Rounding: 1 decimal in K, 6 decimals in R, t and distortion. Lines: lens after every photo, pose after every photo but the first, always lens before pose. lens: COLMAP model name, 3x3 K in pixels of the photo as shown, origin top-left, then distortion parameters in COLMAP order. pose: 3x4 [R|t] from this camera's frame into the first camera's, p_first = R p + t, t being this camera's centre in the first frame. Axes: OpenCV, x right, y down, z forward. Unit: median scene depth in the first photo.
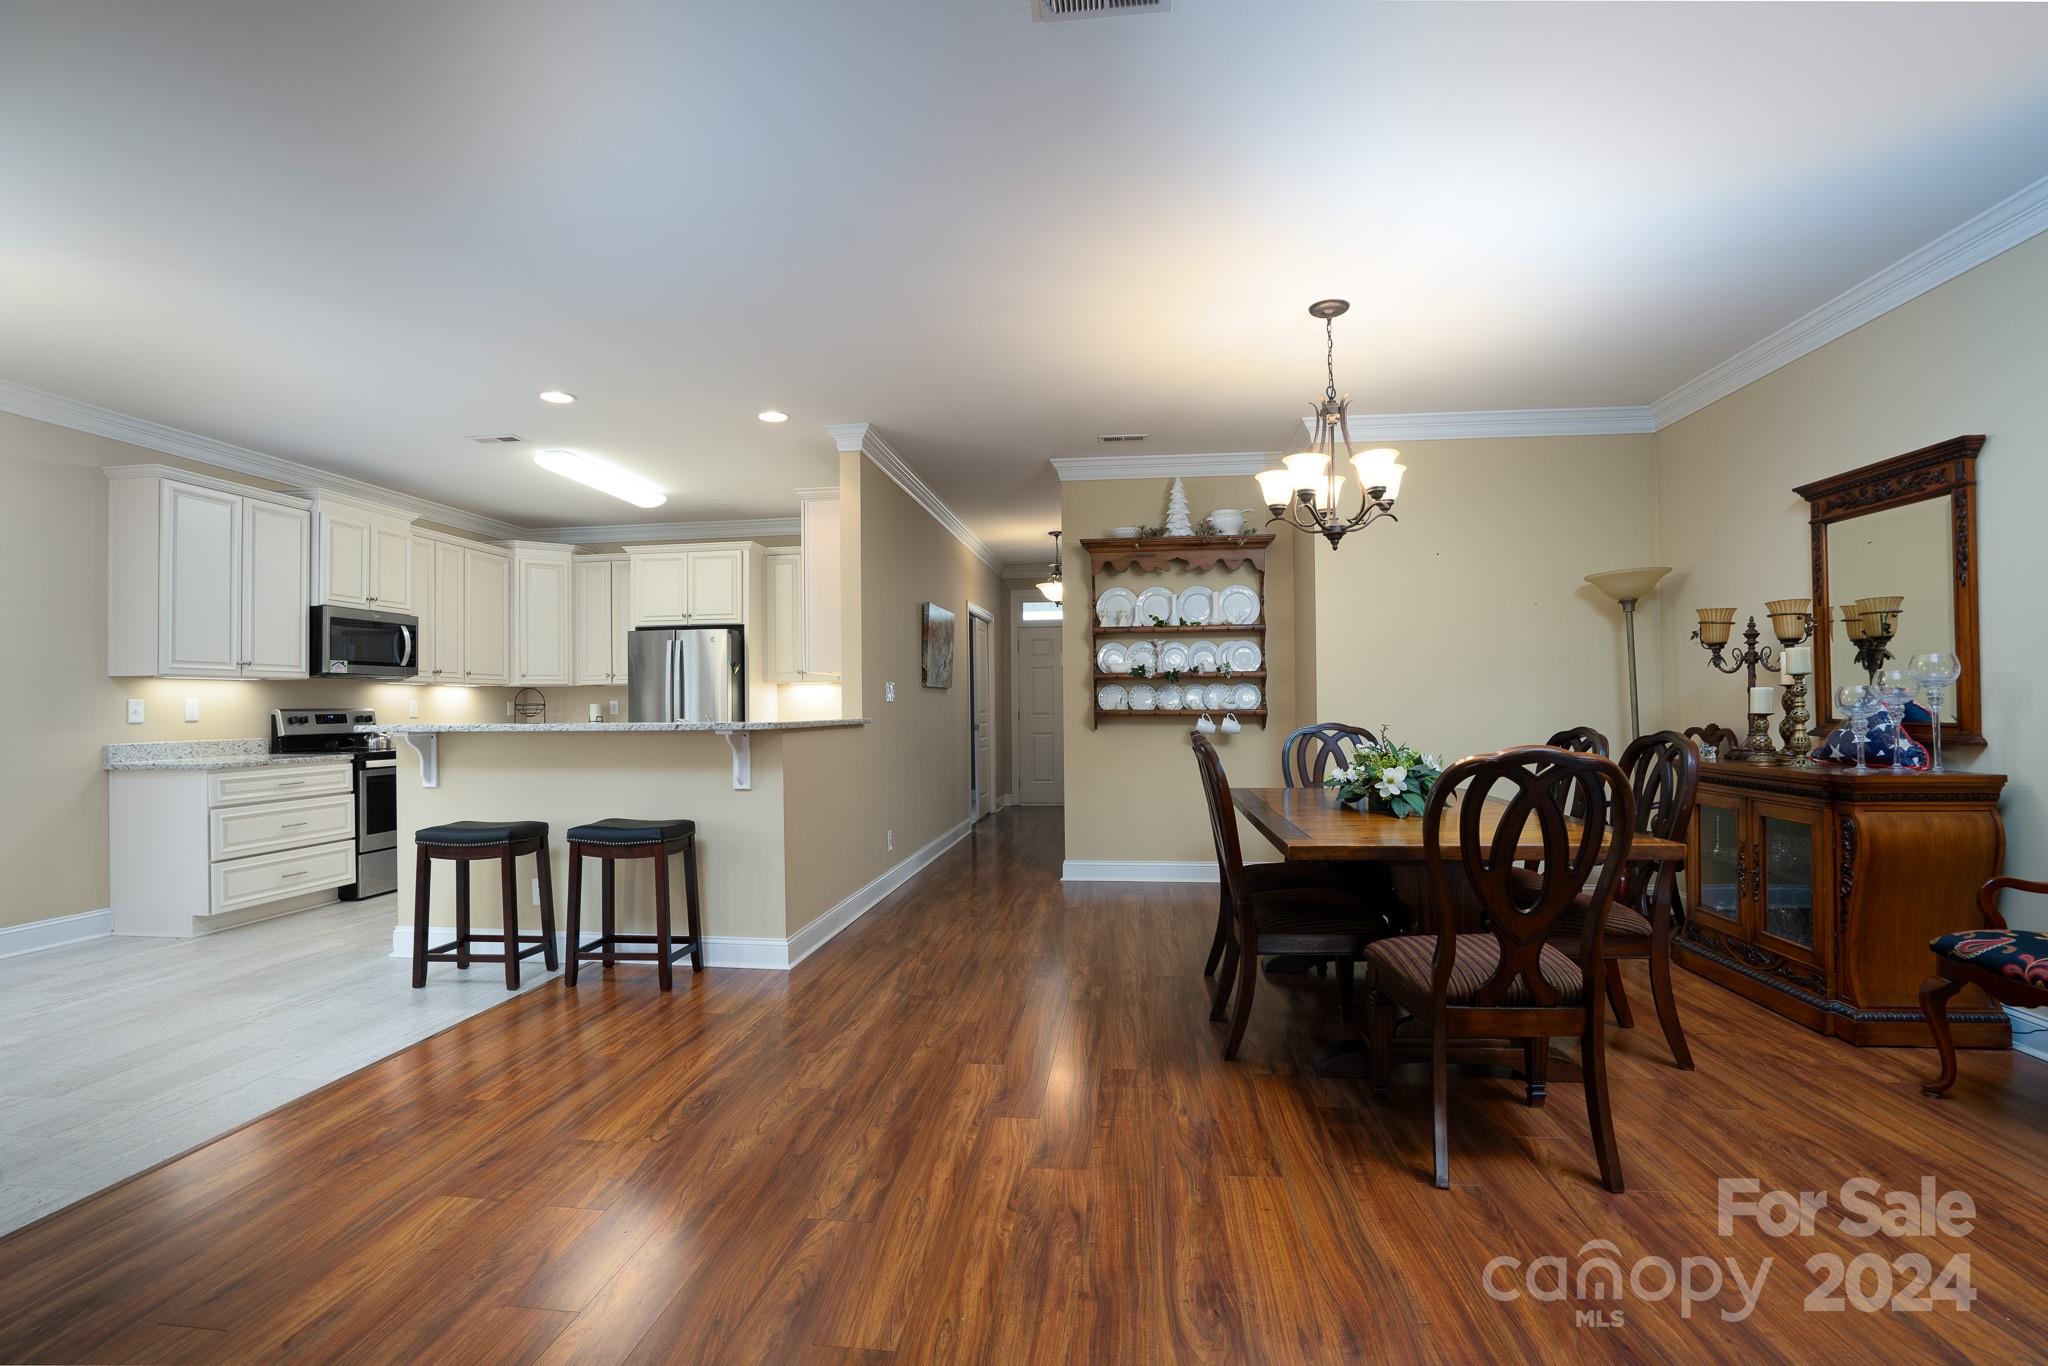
lens RADIAL K [[941.7, 0, 1042.2], [0, 941.7, 699.6], [0, 0, 1]] dist [-0.042638, 0.009209]
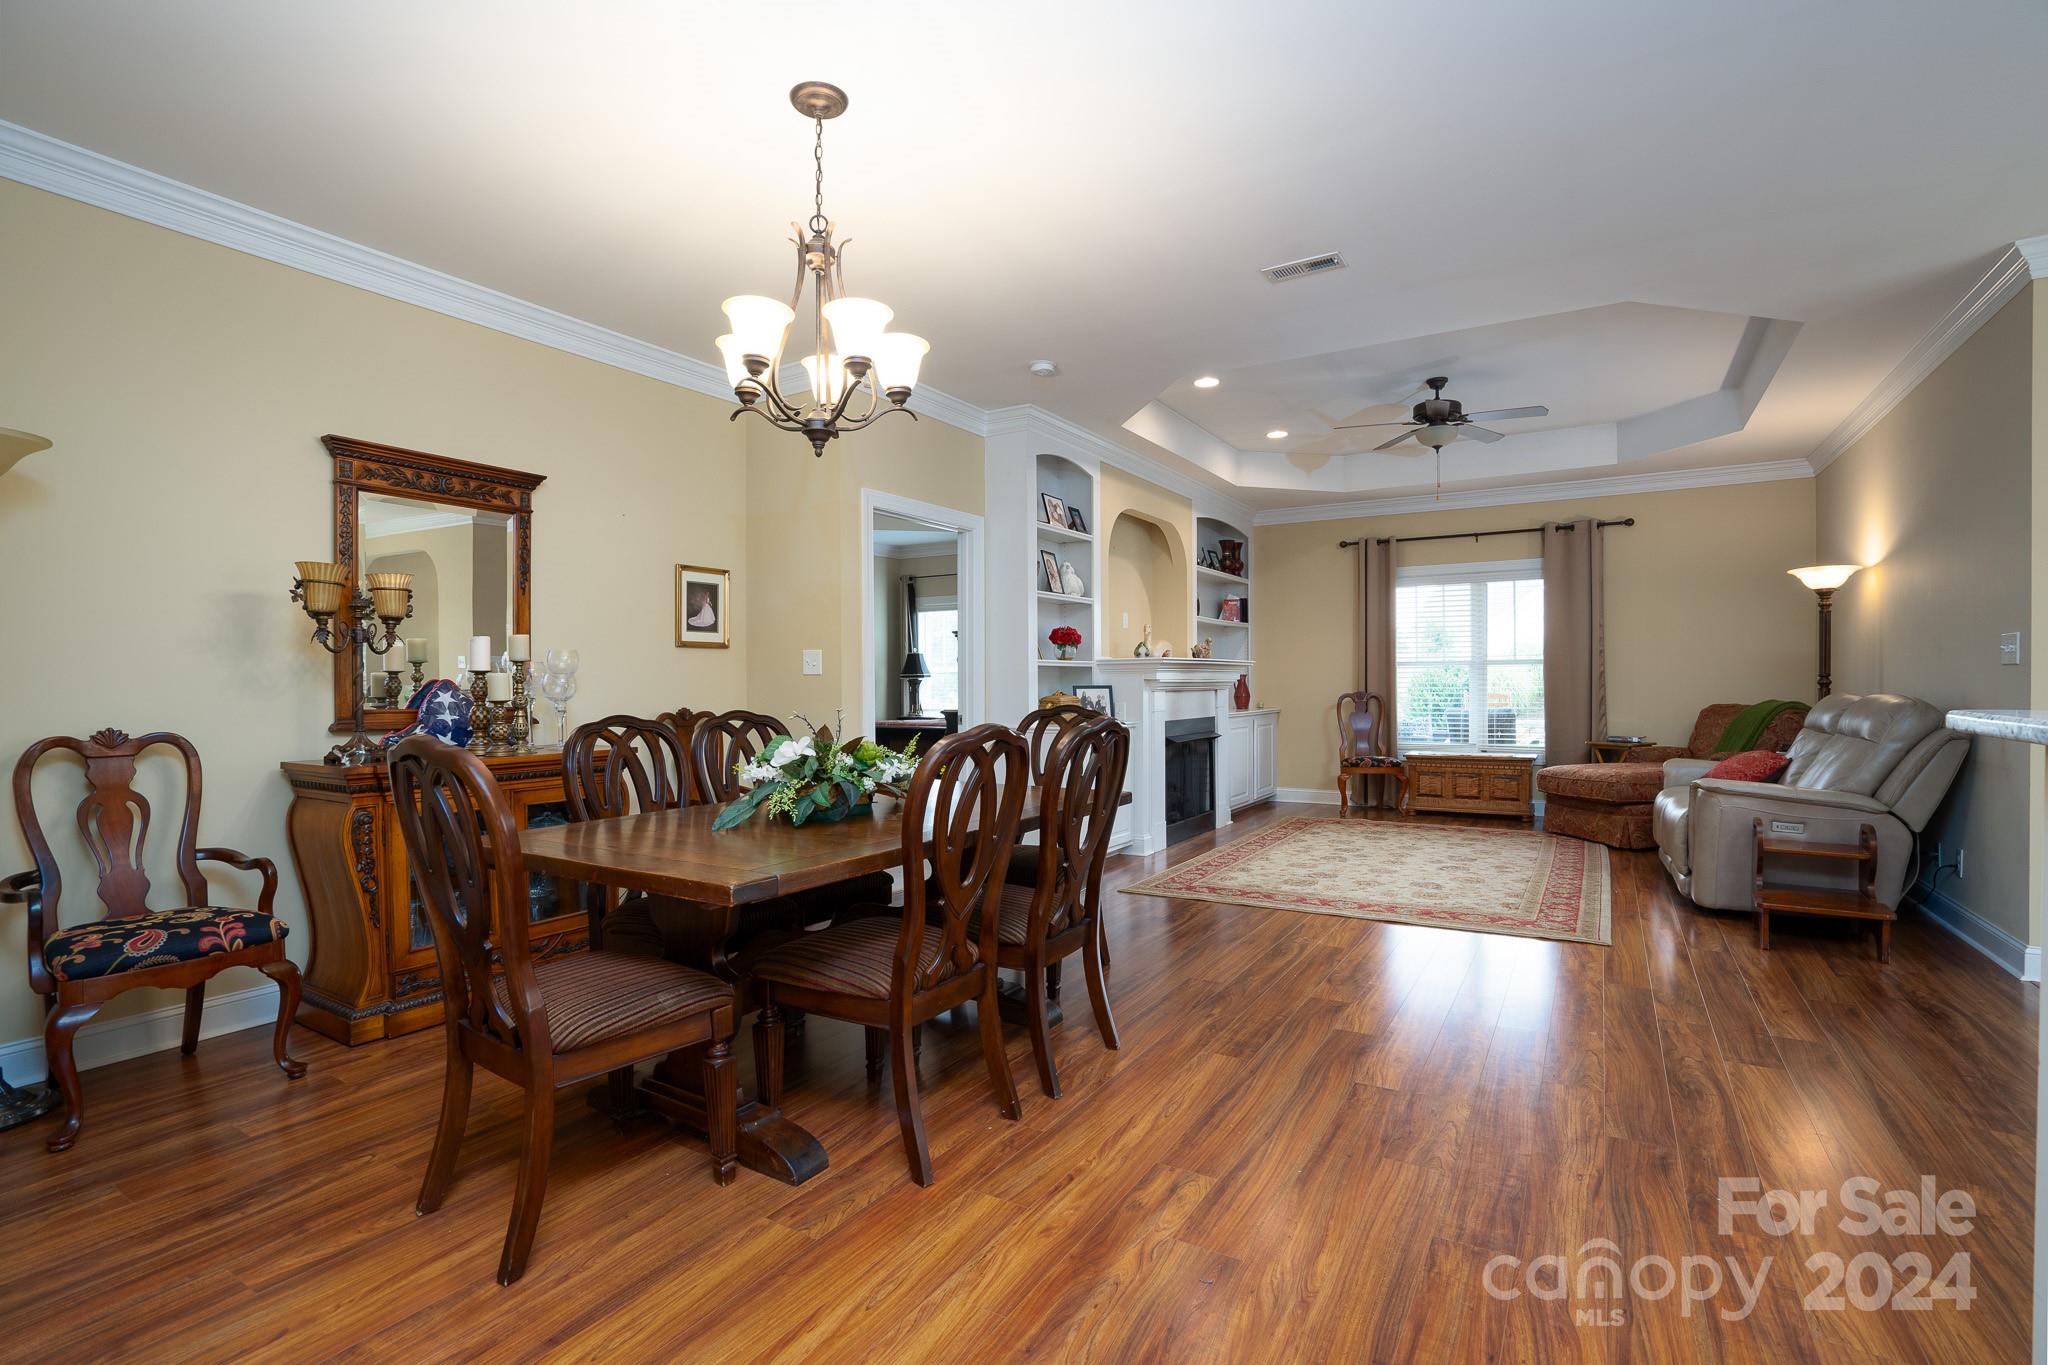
lens RADIAL K [[941.7, 0, 1018.1], [0, 941.7, 710.6], [0, 0, 1]] dist [-0.042638, 0.009209]
pose [[-0.894774, -0.000934, 0.446519, -0.076229], [0.010797, 0.999660, 0.023726, 0.005290], [-0.446389, 0.026051, -0.894460, 0.984198]]
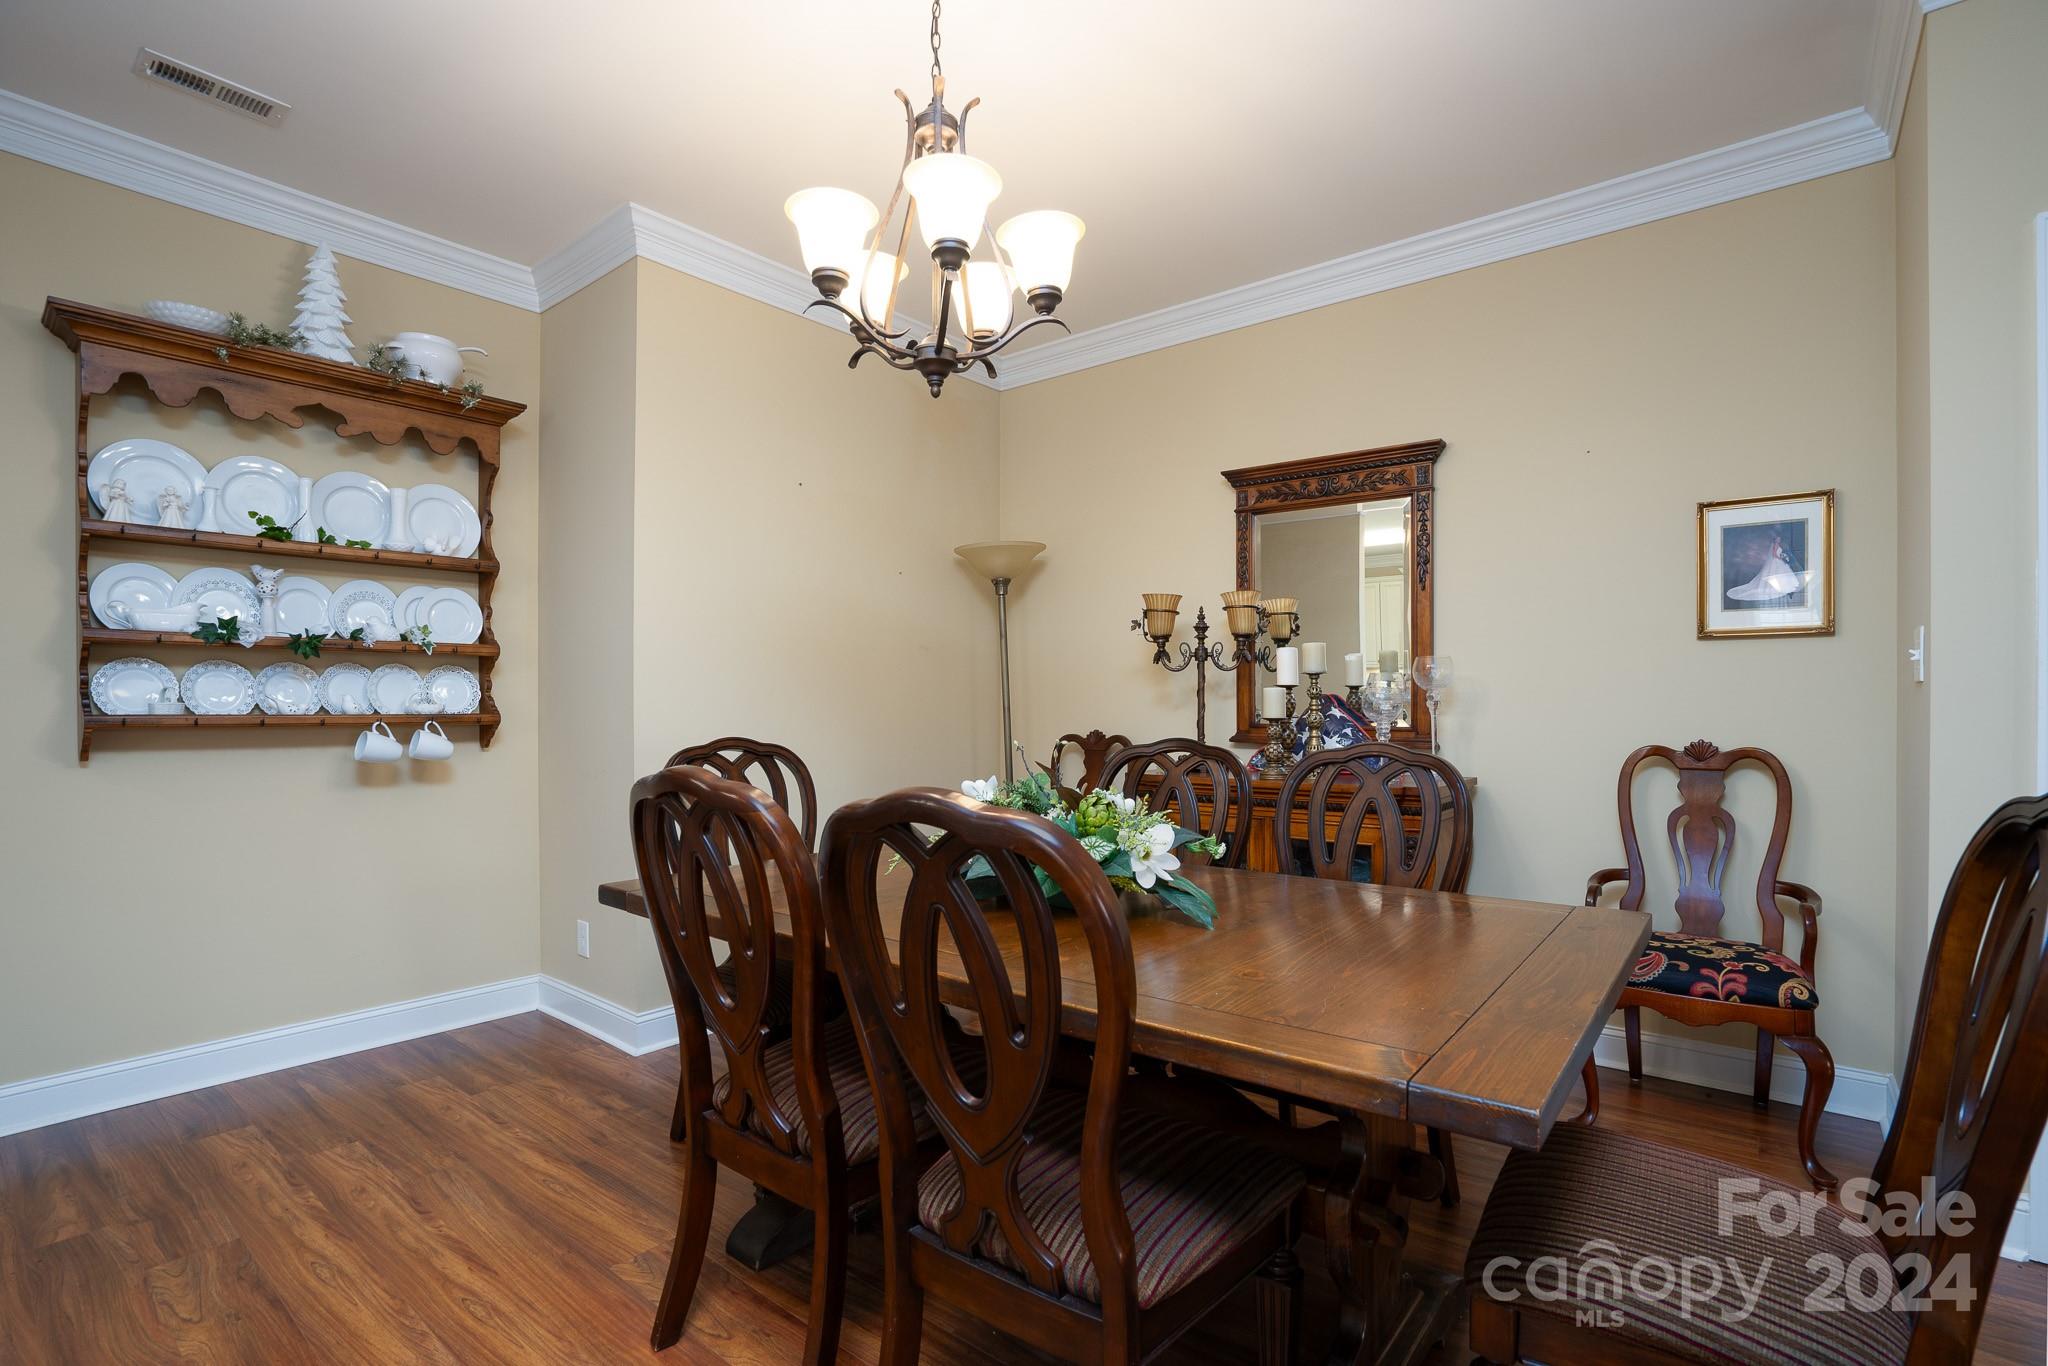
lens RADIAL K [[941.7, 0, 987.5], [0, 941.7, 711.9], [0, 0, 1]] dist [-0.042638, 0.009209]
pose [[0.560800, -0.000239, 0.827951, -0.057527], [-0.006953, 0.999963, 0.004998, 0.004351], [-0.827922, -0.008560, 0.560778, 0.446619]]
